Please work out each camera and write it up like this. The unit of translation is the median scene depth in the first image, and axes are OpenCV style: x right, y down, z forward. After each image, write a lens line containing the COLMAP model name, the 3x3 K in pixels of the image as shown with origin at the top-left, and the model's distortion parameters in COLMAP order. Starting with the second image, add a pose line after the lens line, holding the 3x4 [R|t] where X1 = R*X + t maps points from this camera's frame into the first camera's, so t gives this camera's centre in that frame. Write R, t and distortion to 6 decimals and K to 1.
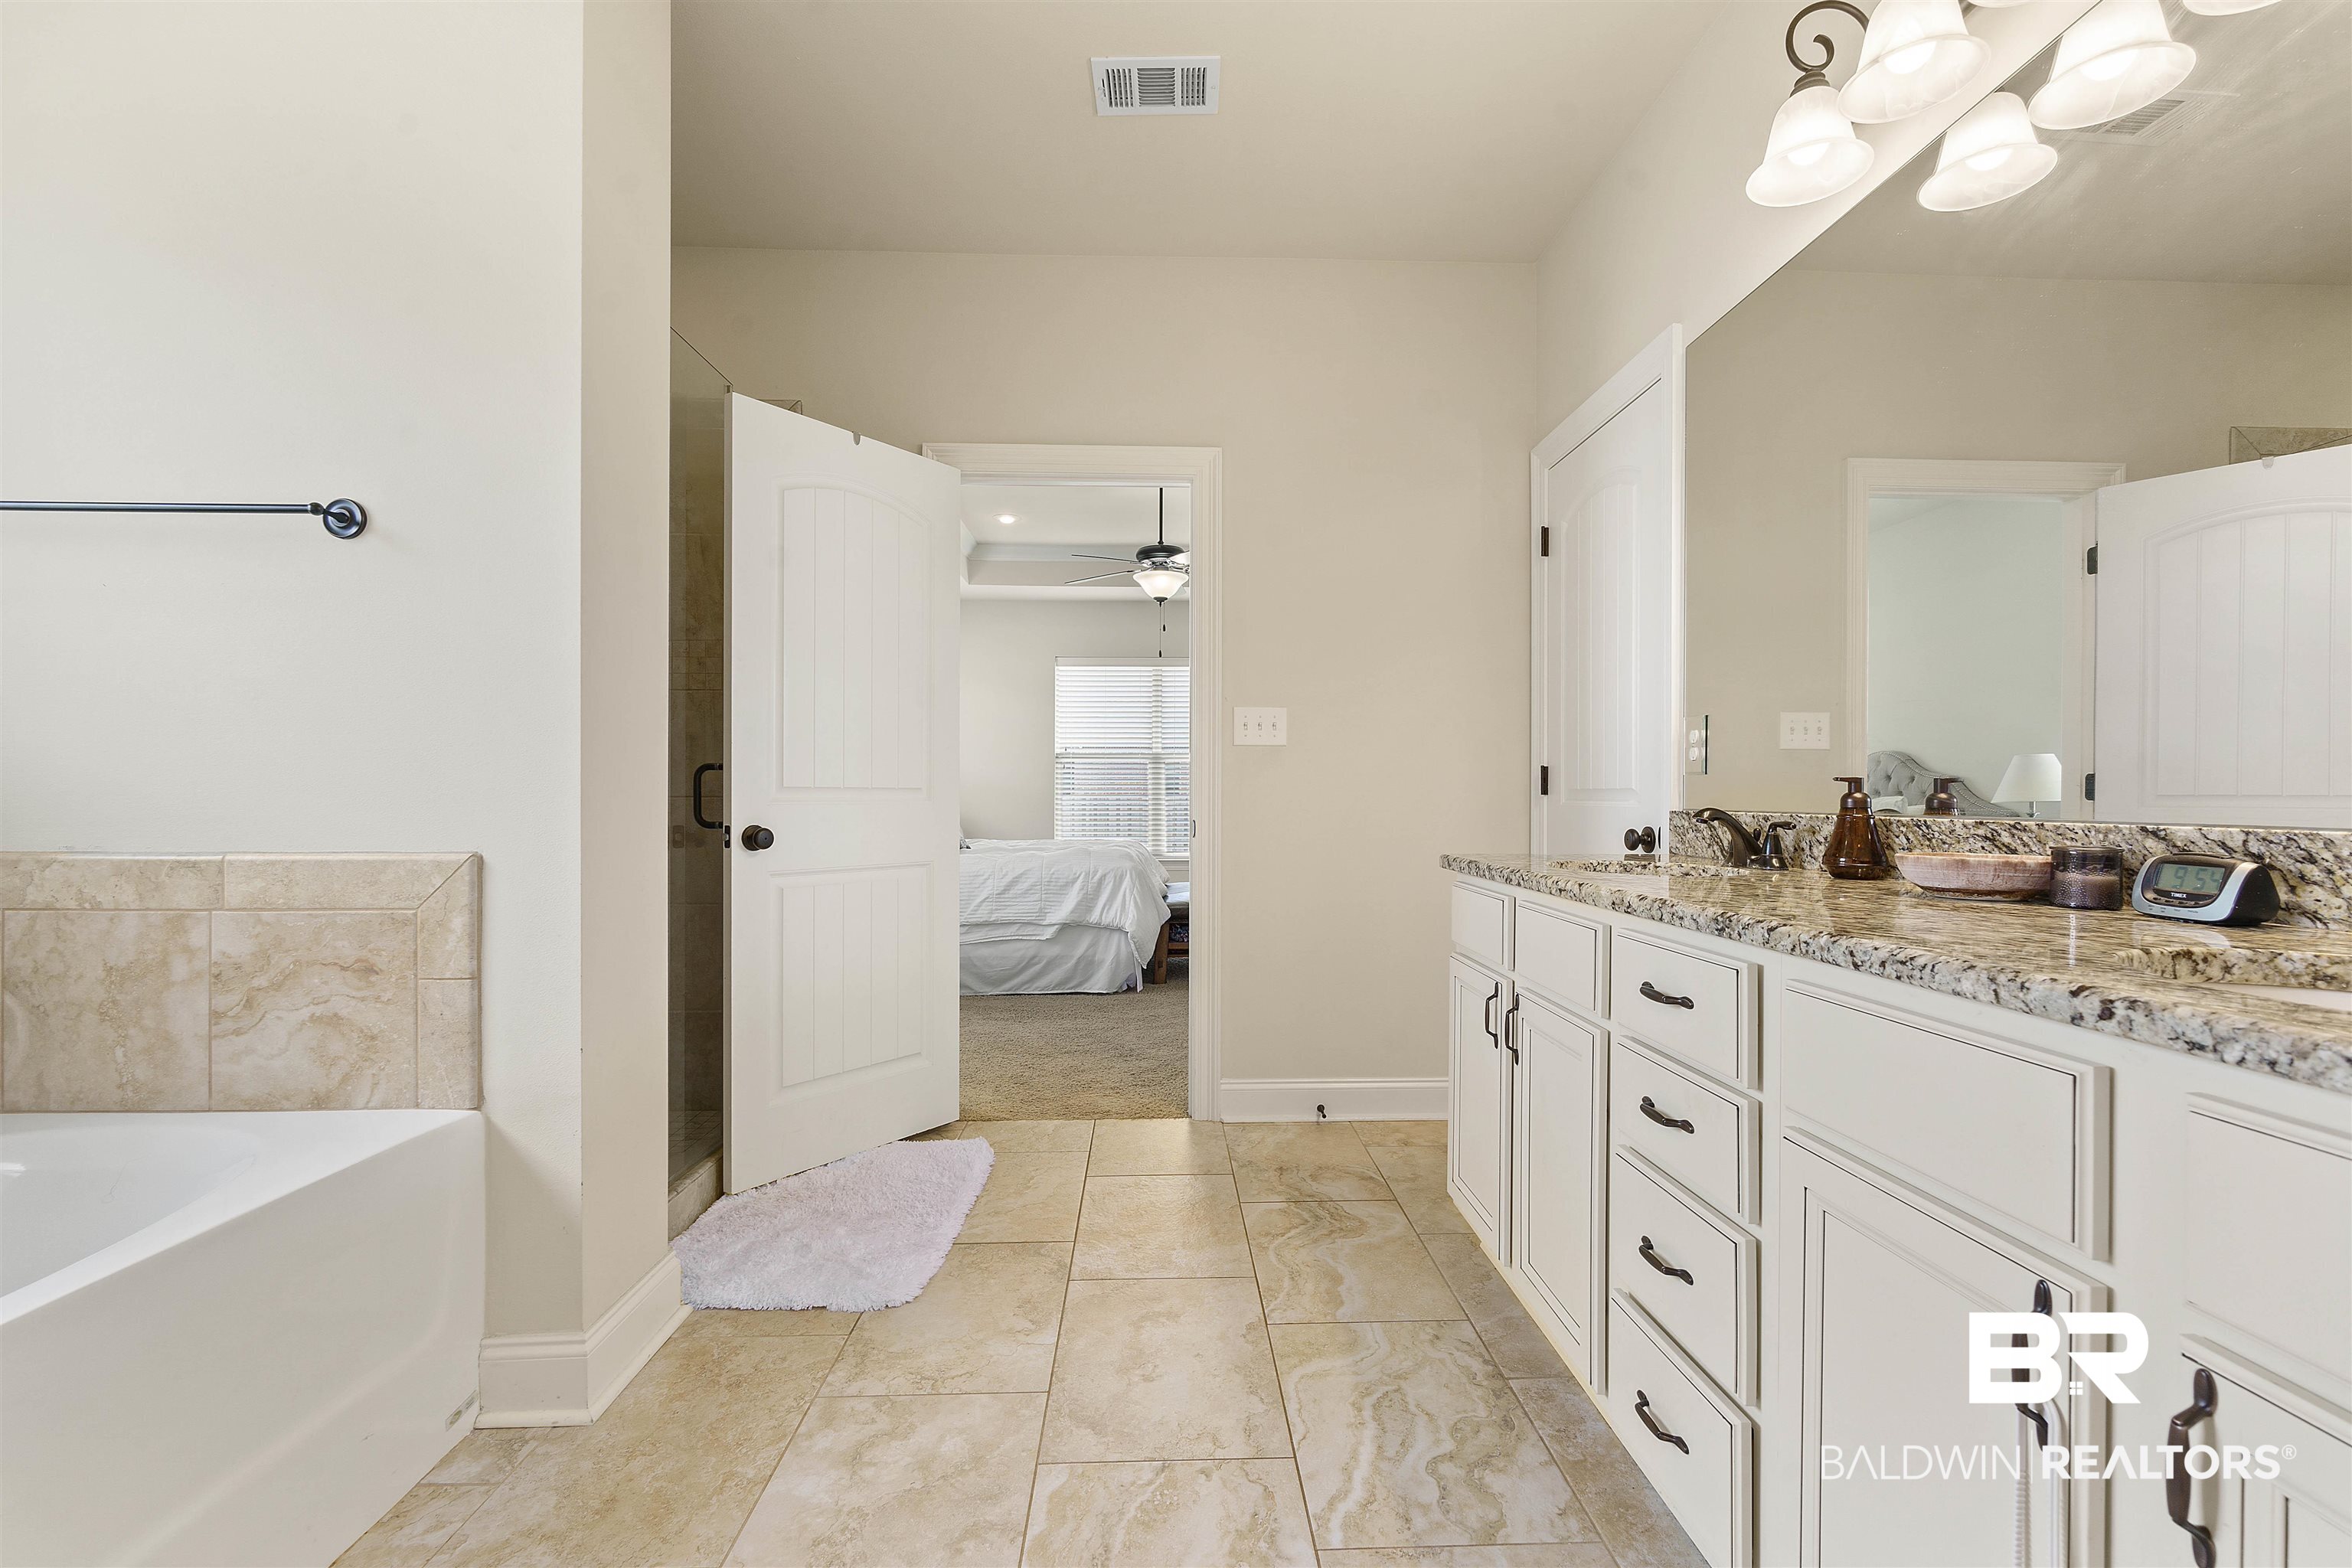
lens RADIAL K [[1030.6, 0, 1194.7], [0, 1030.6, 781.1], [0, 0, 1]] dist [-0.002534, -0.000029]
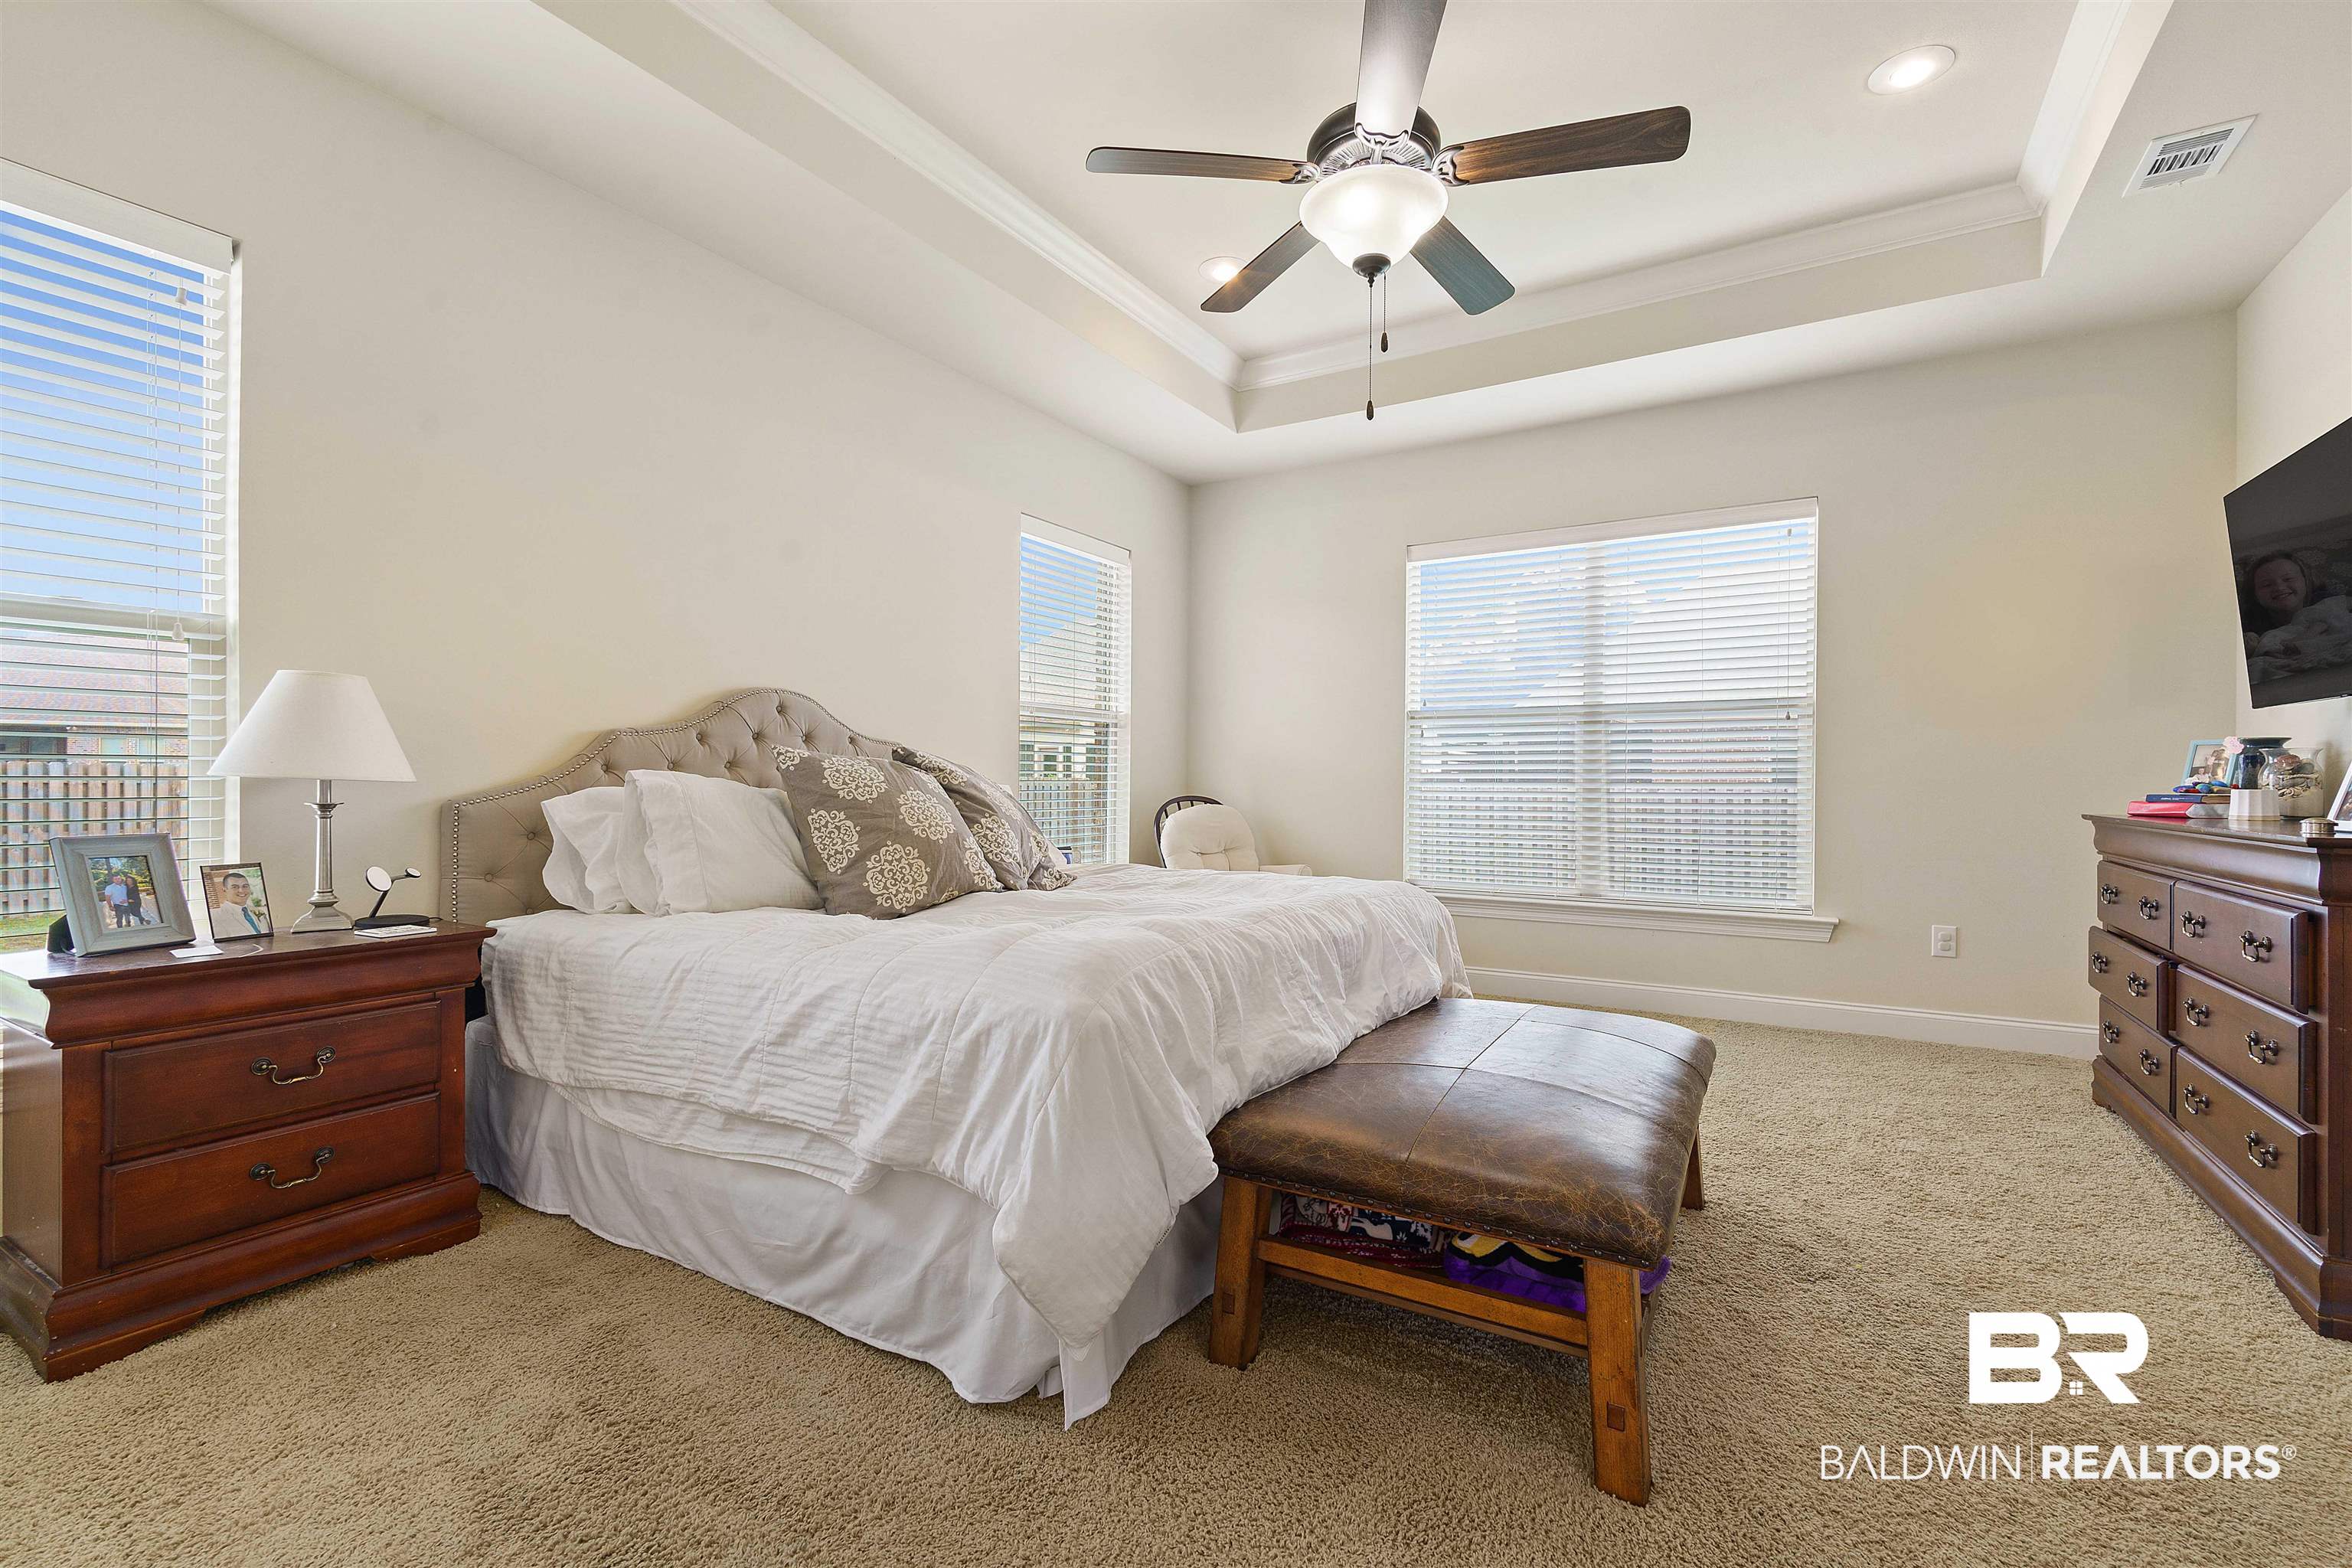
lens RADIAL K [[1030.6, 0, 1194.7], [0, 1030.6, 781.1], [0, 0, 1]] dist [-0.002534, -0.000029]
pose [[0.839991, 0.008597, -0.542533, 0.141779], [-0.001466, 0.999907, 0.013574, 0.008791], [0.542599, -0.010607, 0.839925, 0.770850]]
